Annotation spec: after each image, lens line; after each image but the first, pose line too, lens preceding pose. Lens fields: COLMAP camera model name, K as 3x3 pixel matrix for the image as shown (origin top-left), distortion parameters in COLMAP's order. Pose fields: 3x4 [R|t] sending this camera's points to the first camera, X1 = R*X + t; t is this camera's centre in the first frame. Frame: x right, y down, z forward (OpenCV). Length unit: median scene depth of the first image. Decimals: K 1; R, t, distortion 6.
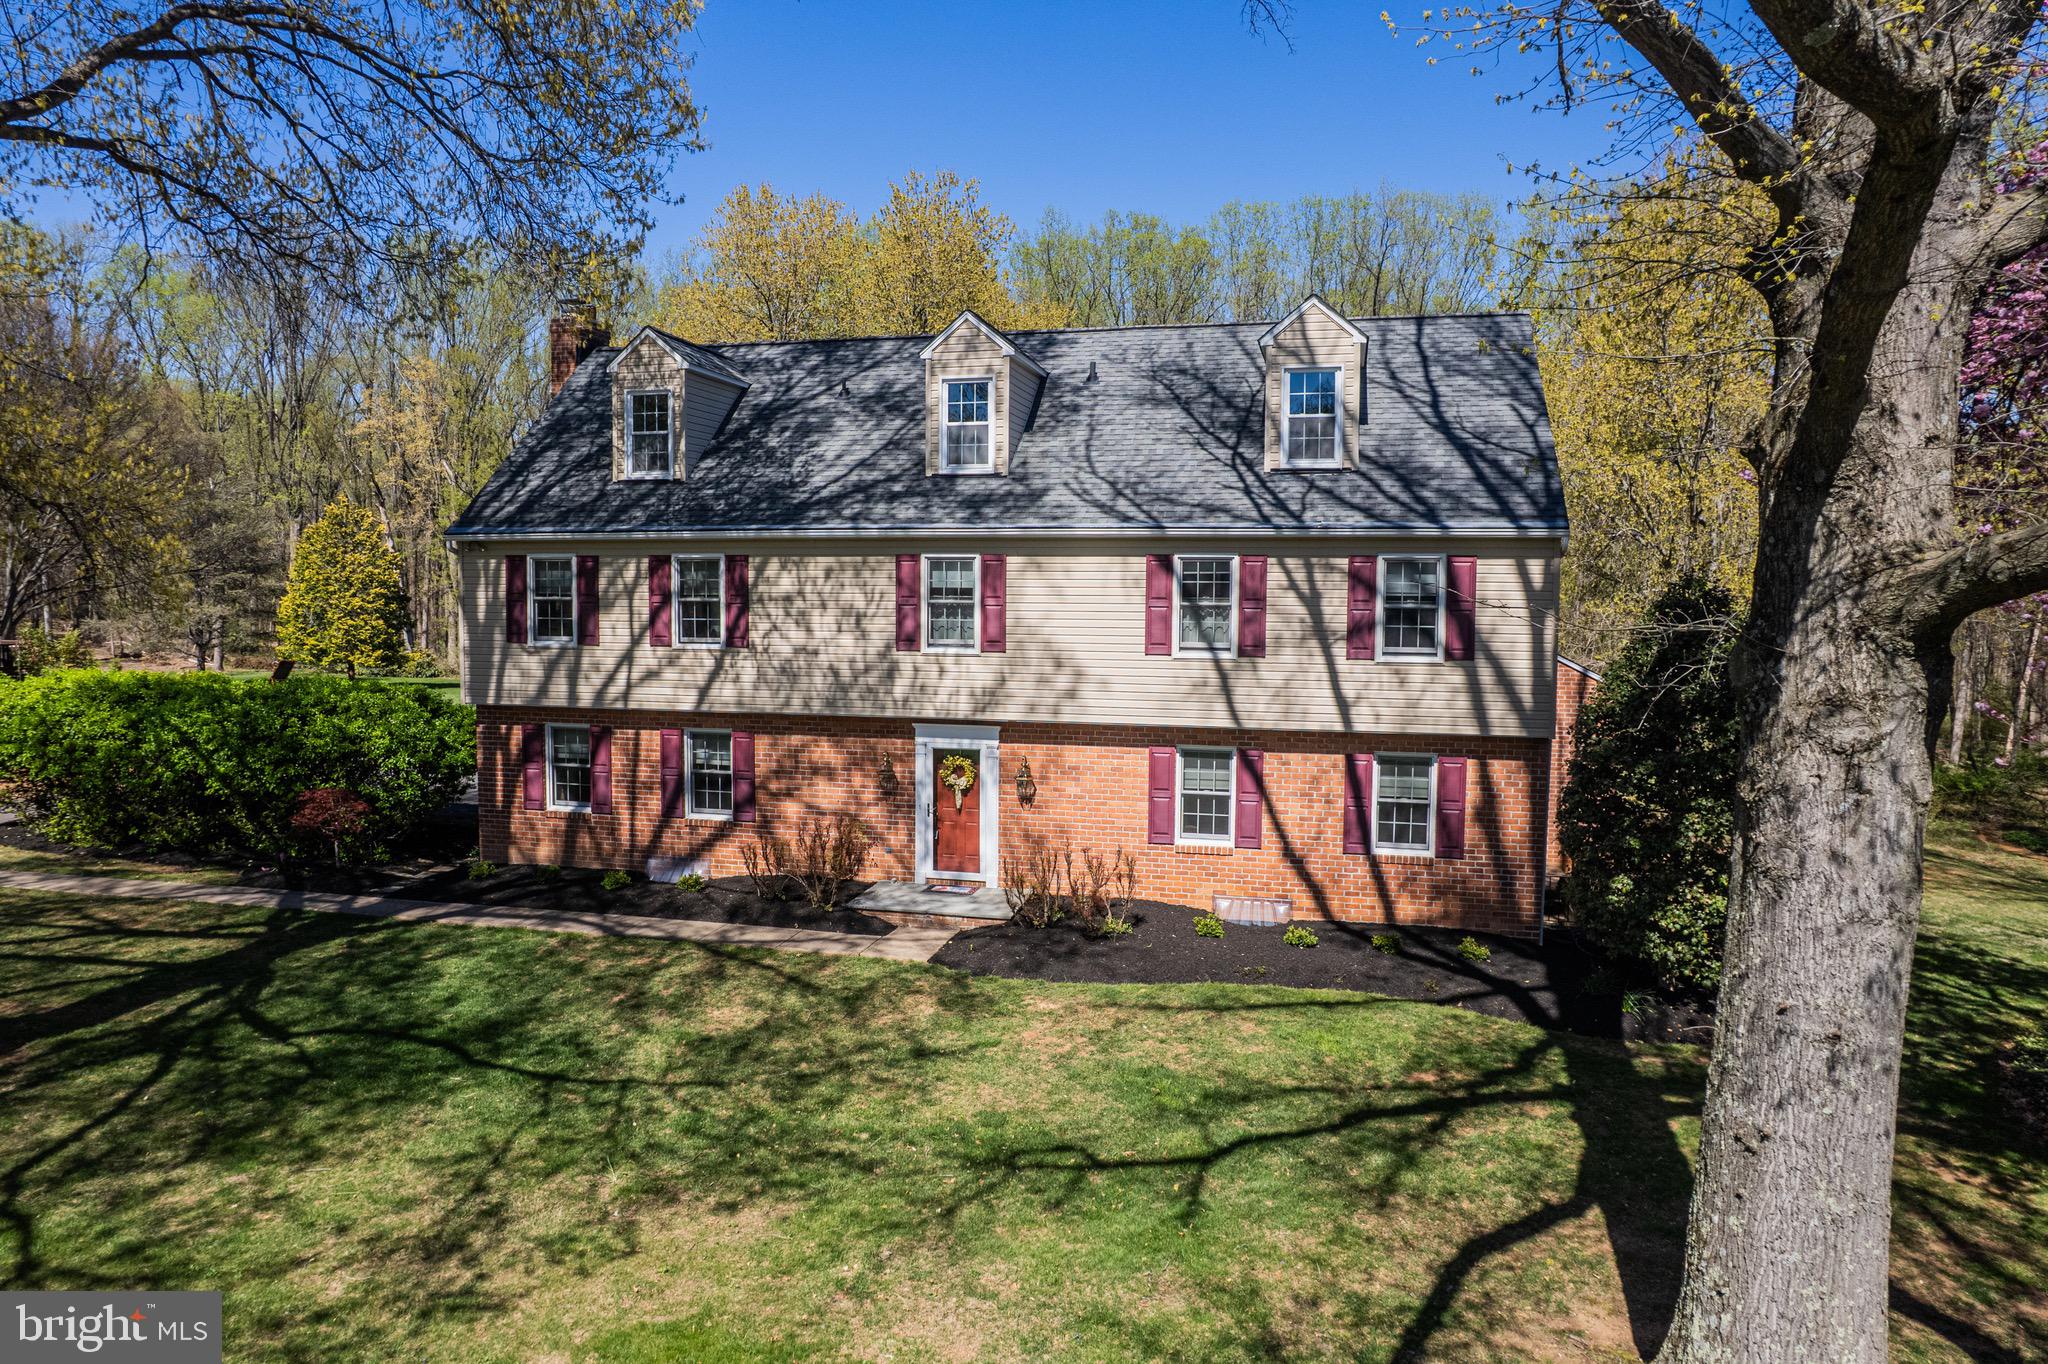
lens RADIAL K [[1313.0, 0, 1005.3], [0, 1313.0, 681.0], [0, 0, 1]] dist [-0.077304, 0.072858]
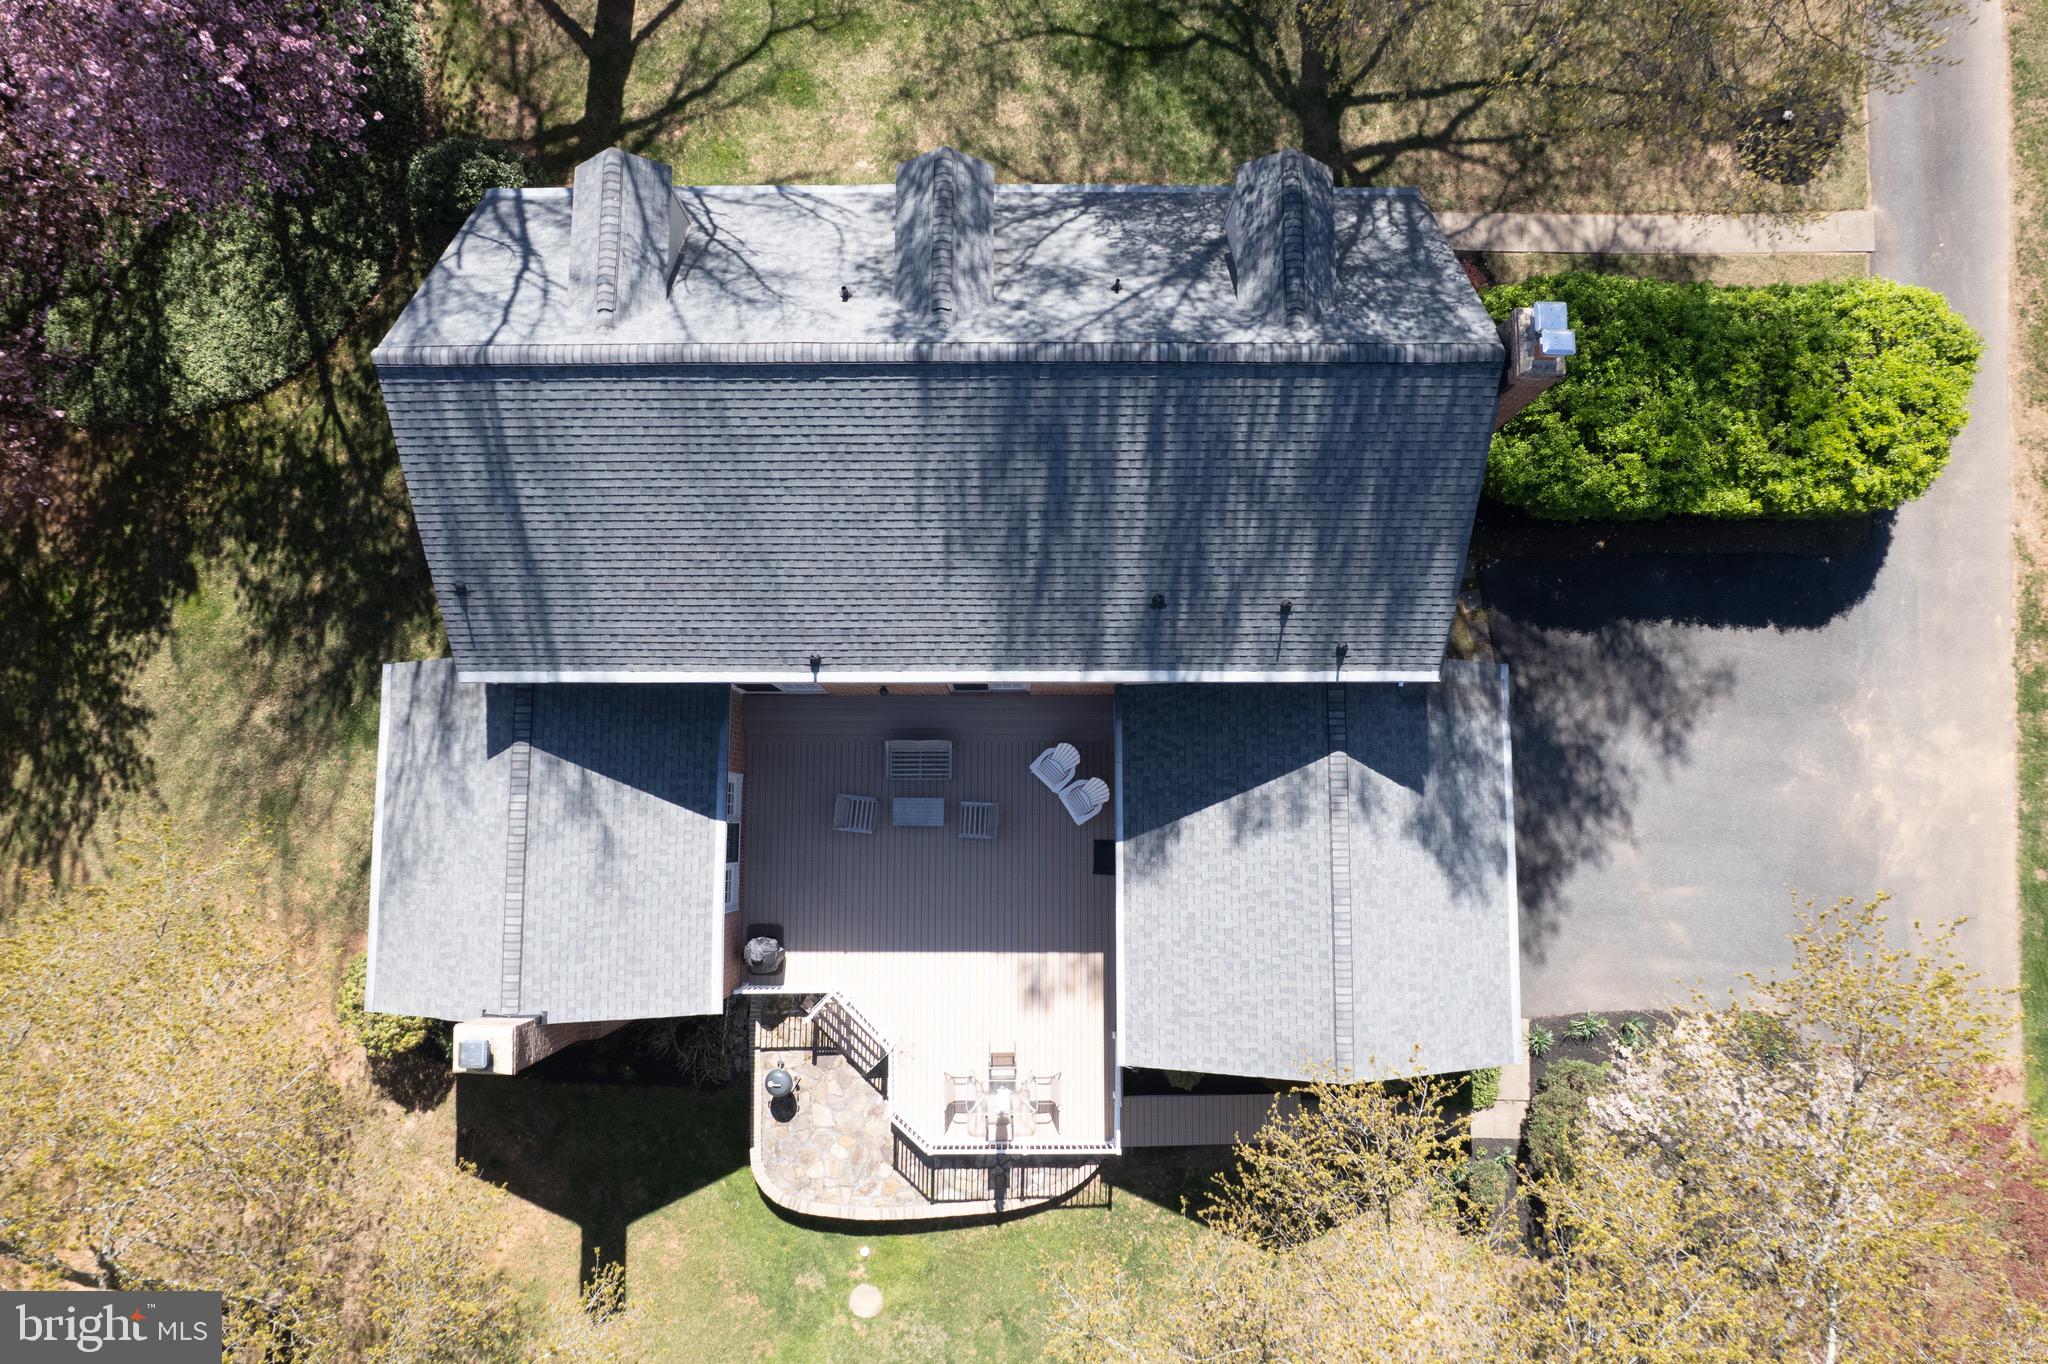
lens RADIAL K [[1313.0, 0, 1005.3], [0, 1313.0, 681.0], [0, 0, 1]] dist [-0.077304, 0.072858]
pose [[-0.970591, 0.238030, -0.035984, 0.061430], [-0.024425, 0.051334, 0.998383, -1.334276], [0.239492, 0.969900, -0.044010, 1.530103]]
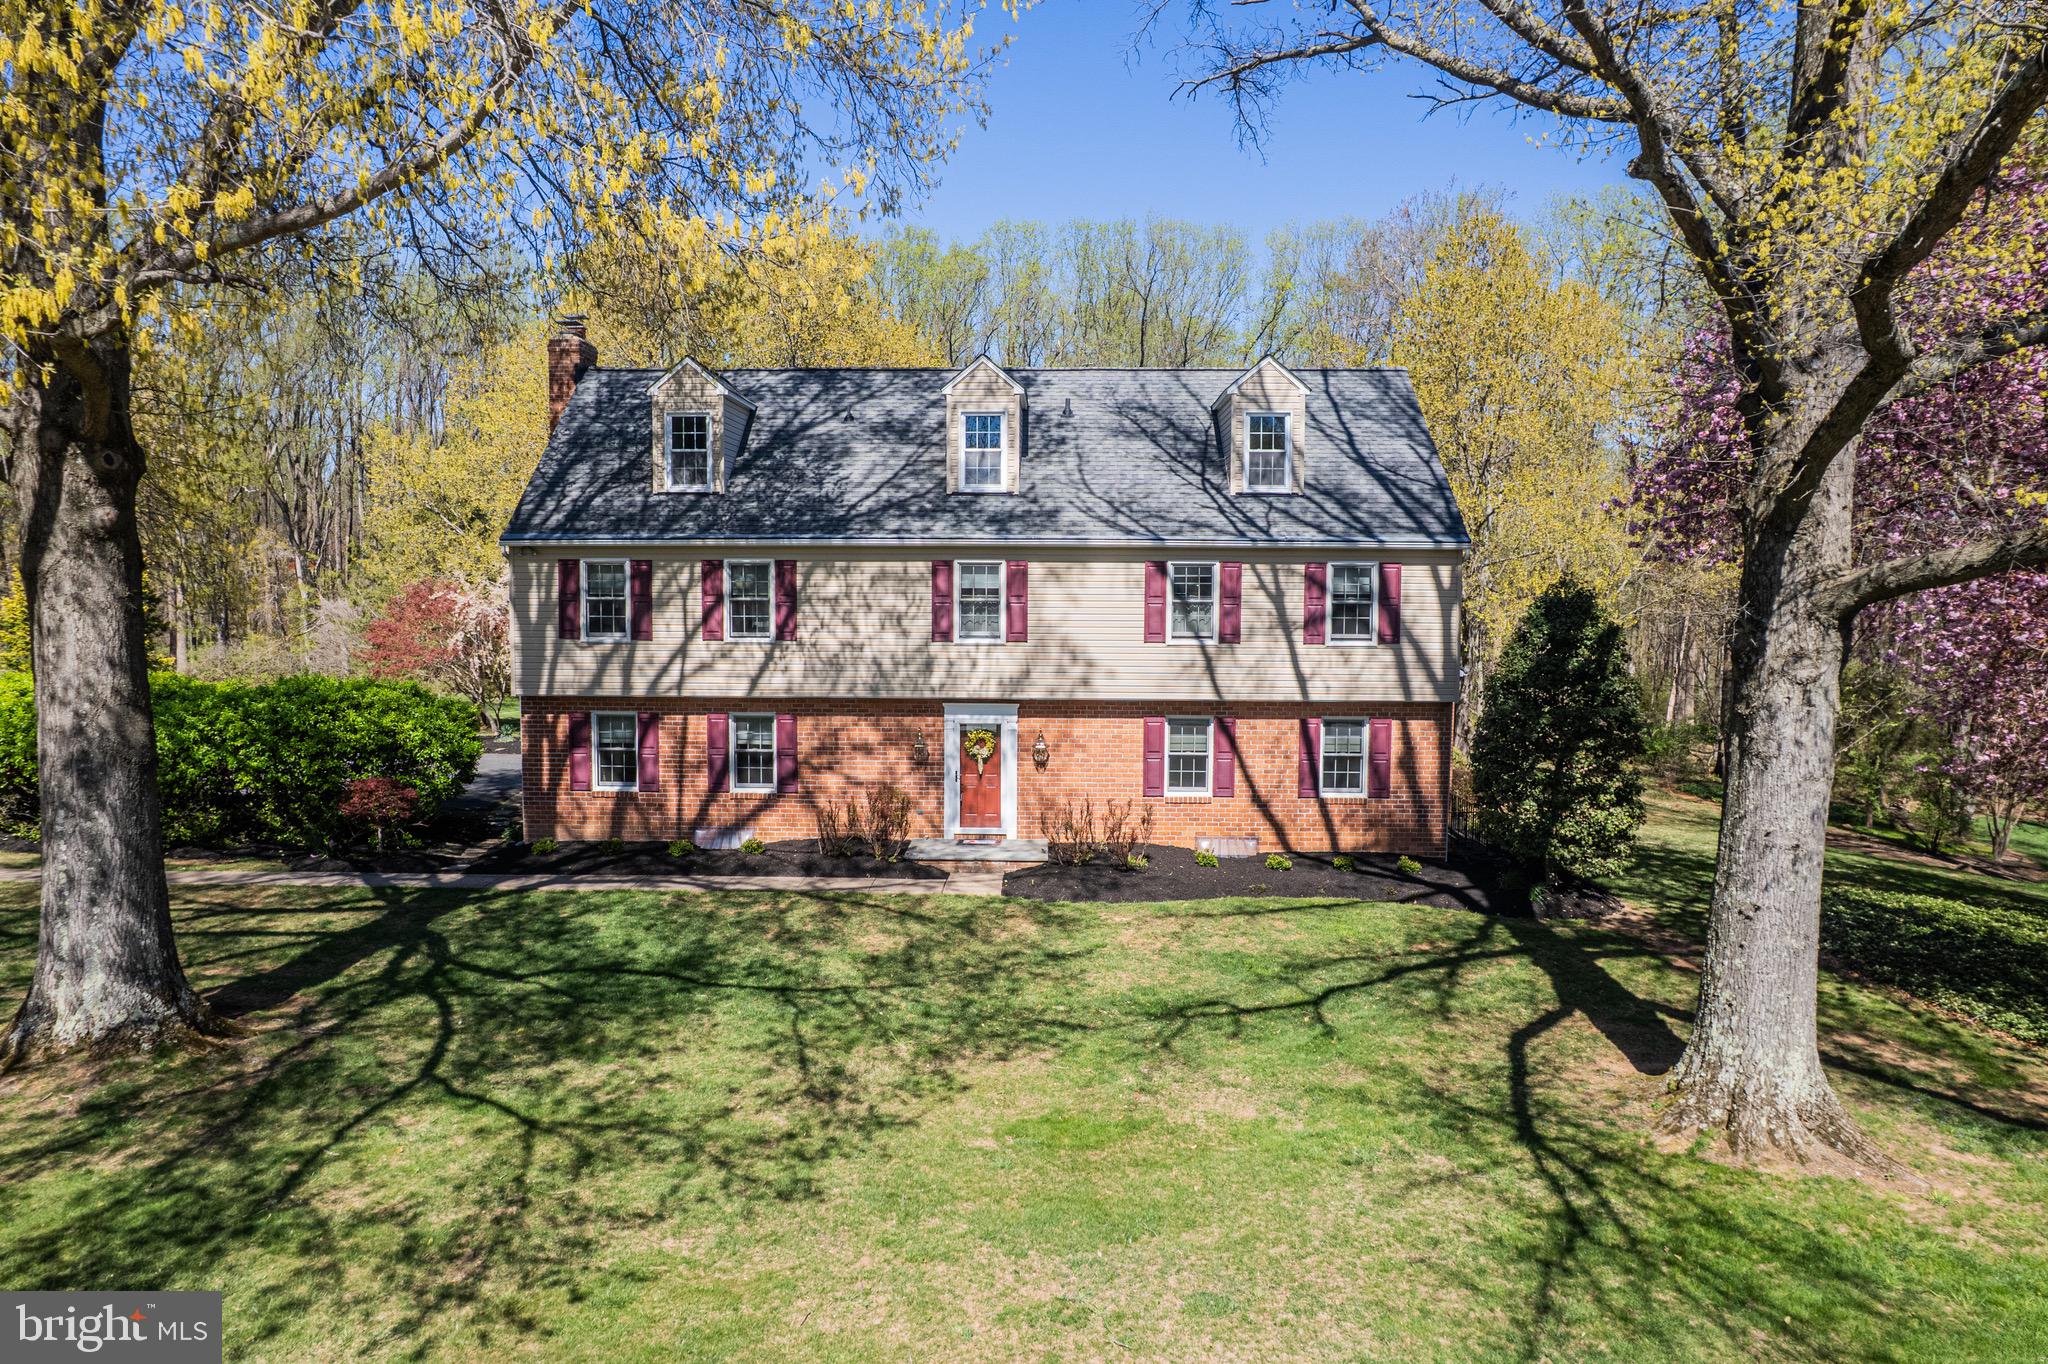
lens RADIAL K [[1313.0, 0, 1005.3], [0, 1313.0, 681.0], [0, 0, 1]] dist [-0.077304, 0.072858]
pose [[0.977641, -0.017580, 0.209544, -0.277666], [0.017220, 0.999845, 0.003546, 0.009496], [-0.209574, 0.000142, 0.977793, -0.176429]]
